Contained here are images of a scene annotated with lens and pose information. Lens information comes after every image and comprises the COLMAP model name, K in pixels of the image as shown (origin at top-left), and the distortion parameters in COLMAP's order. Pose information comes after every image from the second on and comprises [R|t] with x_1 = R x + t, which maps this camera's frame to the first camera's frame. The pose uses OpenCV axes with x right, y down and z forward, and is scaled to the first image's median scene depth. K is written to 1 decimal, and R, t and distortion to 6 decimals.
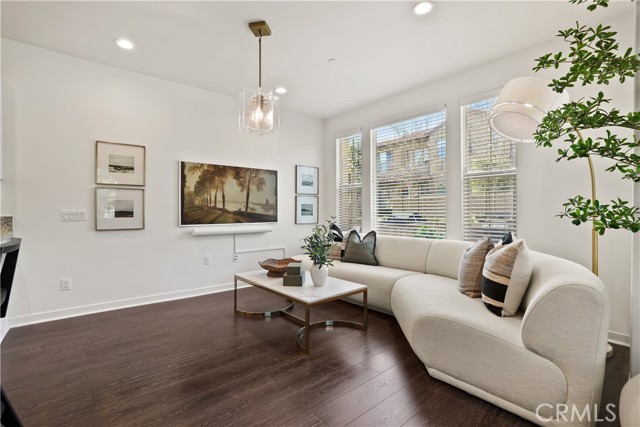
lens RADIAL K [[291.3, 0, 313.0], [0, 291.3, 211.7], [0, 0, 1]] dist [-0.022558, 0.003073]
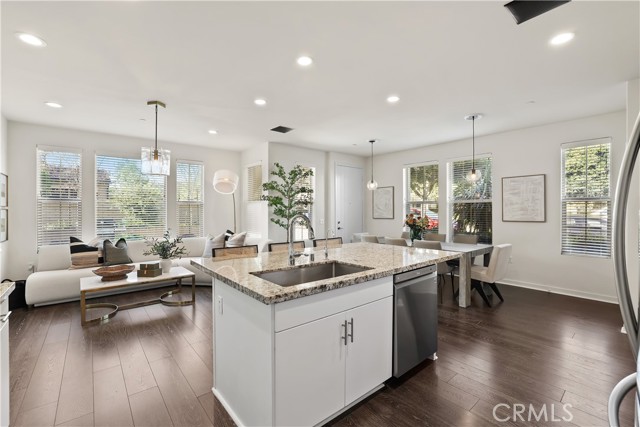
lens RADIAL K [[284.4, 0, 313.9], [0, 284.4, 211.6], [0, 0, 1]] dist [-0.038005, 0.013708]
pose [[-0.012801, -0.005651, 0.999902, -1.052725], [0.005581, 0.999968, 0.005723, -0.058857], [-0.999902, 0.005654, -0.012769, 0.127871]]
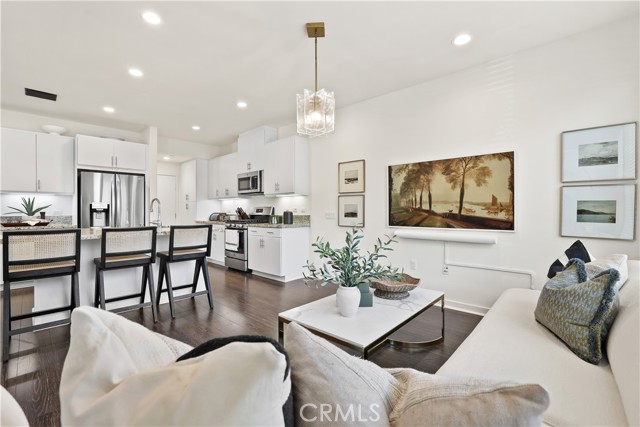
lens RADIAL K [[284.4, 0, 314.8], [0, 284.4, 210.0], [0, 0, 1]] dist [-0.038005, 0.013708]
pose [[0.121821, -0.002357, -0.992549, 0.503000], [-0.003444, 0.999990, -0.002797, -0.007768], [0.992546, 0.003759, 0.121812, 0.558846]]
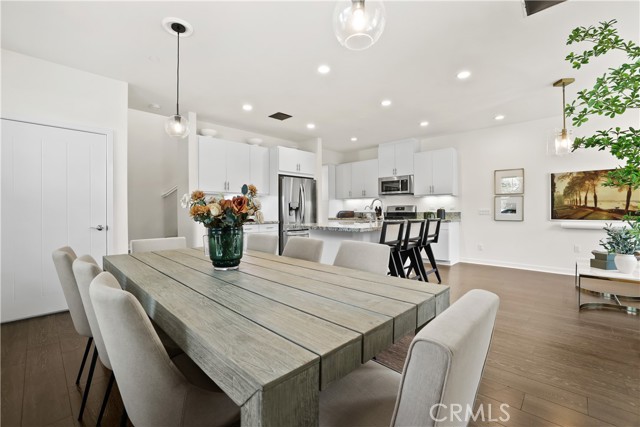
lens RADIAL K [[284.4, 0, 319.9], [0, 284.4, 206.9], [0, 0, 1]] dist [-0.038005, 0.013708]
pose [[0.124342, -0.010975, -0.992179, 0.670927], [-0.000072, 0.999939, -0.011070, 0.000768], [0.992239, 0.001448, 0.124333, -0.241290]]
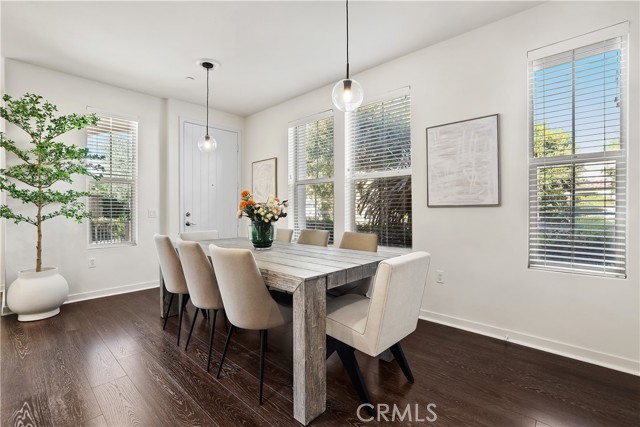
lens RADIAL K [[291.3, 0, 313.7], [0, 291.3, 212.3], [0, 0, 1]] dist [-0.022558, 0.003073]
pose [[-0.144655, -0.012539, 0.989403, -0.464405], [0.008395, 0.999868, 0.013899, -0.001339], [-0.989447, 0.010317, -0.144531, -0.361699]]
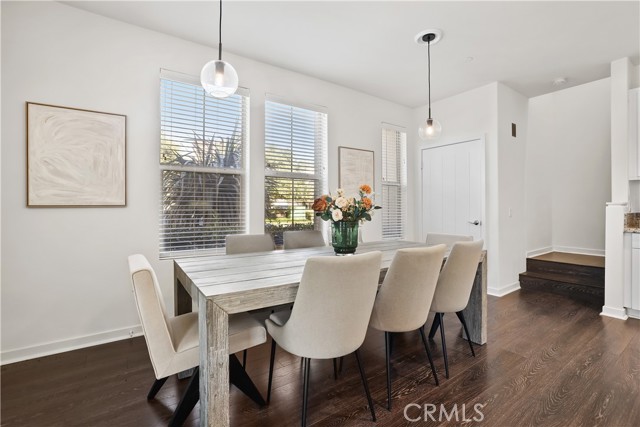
lens RADIAL K [[291.3, 0, 325.7], [0, 291.3, 208.2], [0, 0, 1]] dist [-0.022558, 0.003073]
pose [[-0.998067, 0.001974, 0.062114, 0.207178], [0.002161, 0.999993, 0.002942, 0.000599], [-0.062107, 0.003071, -0.998065, 0.217209]]
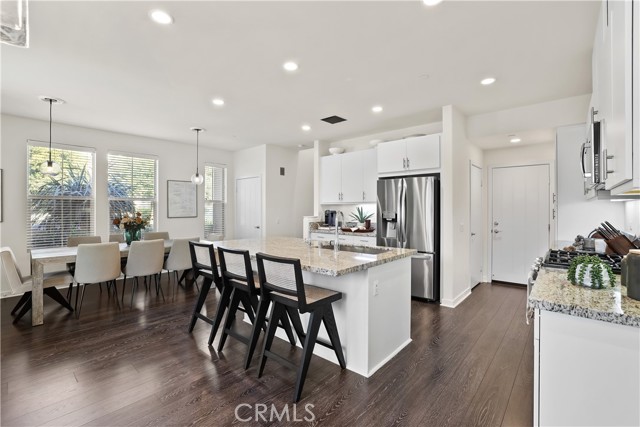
lens RADIAL K [[284.4, 0, 321.5], [0, 284.4, 207.8], [0, 0, 1]] dist [-0.038005, 0.013708]
pose [[-0.985459, 0.002986, -0.169890, -0.324811], [0.002639, 0.999994, 0.002267, -0.057090], [0.169895, 0.001786, -0.985460, 0.844169]]
